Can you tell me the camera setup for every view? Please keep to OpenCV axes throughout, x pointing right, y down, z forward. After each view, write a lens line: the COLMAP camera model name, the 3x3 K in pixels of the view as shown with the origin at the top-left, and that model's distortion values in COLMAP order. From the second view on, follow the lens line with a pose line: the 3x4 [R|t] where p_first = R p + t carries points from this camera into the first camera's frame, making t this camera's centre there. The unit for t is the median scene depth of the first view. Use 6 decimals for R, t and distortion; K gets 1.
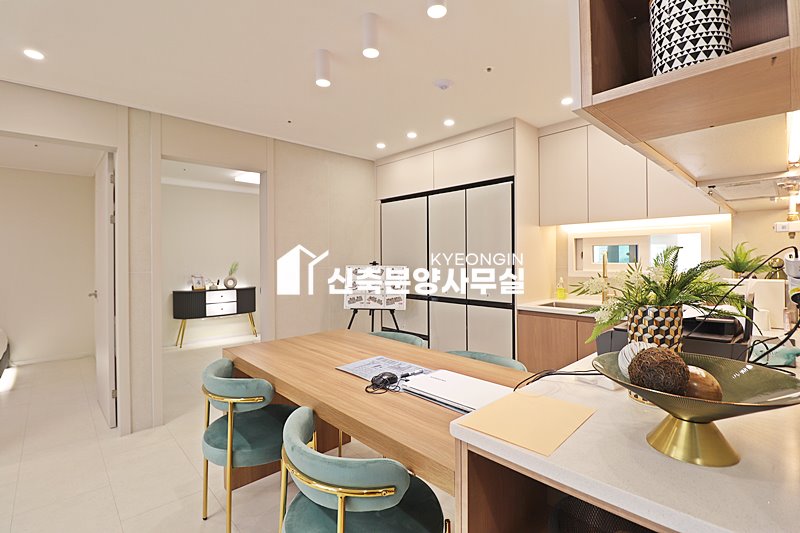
lens RADIAL K [[368.2, 0, 401.7], [0, 368.2, 259.8], [0, 0, 1]] dist [-0.008415, -0.007611]
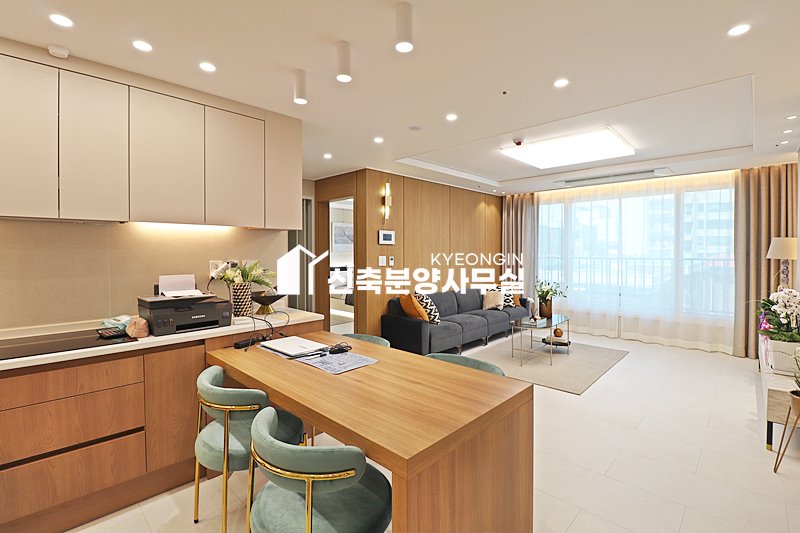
lens RADIAL K [[368.2, 0, 403.5], [0, 368.2, 257.1], [0, 0, 1]] dist [-0.008415, -0.007611]
pose [[-0.998115, 0.009194, -0.060682, -0.098250], [0.008053, 0.999787, 0.019026, -0.032320], [0.060844, 0.018502, -0.997976, 1.093406]]
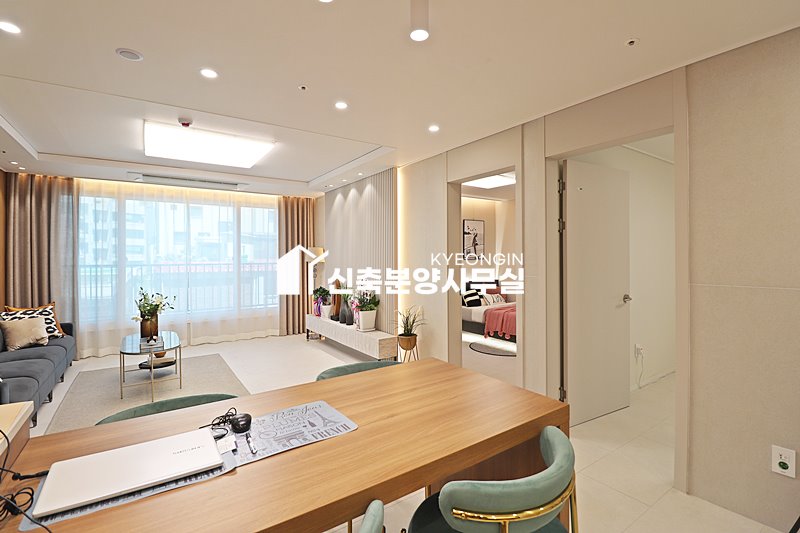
lens RADIAL K [[368.2, 0, 402.4], [0, 368.2, 258.0], [0, 0, 1]] dist [-0.008415, -0.007611]
pose [[-0.143917, 0.008658, -0.989552, 0.321381], [0.003913, 0.999959, 0.008180, -0.024728], [0.989582, -0.002695, -0.143945, 0.655243]]
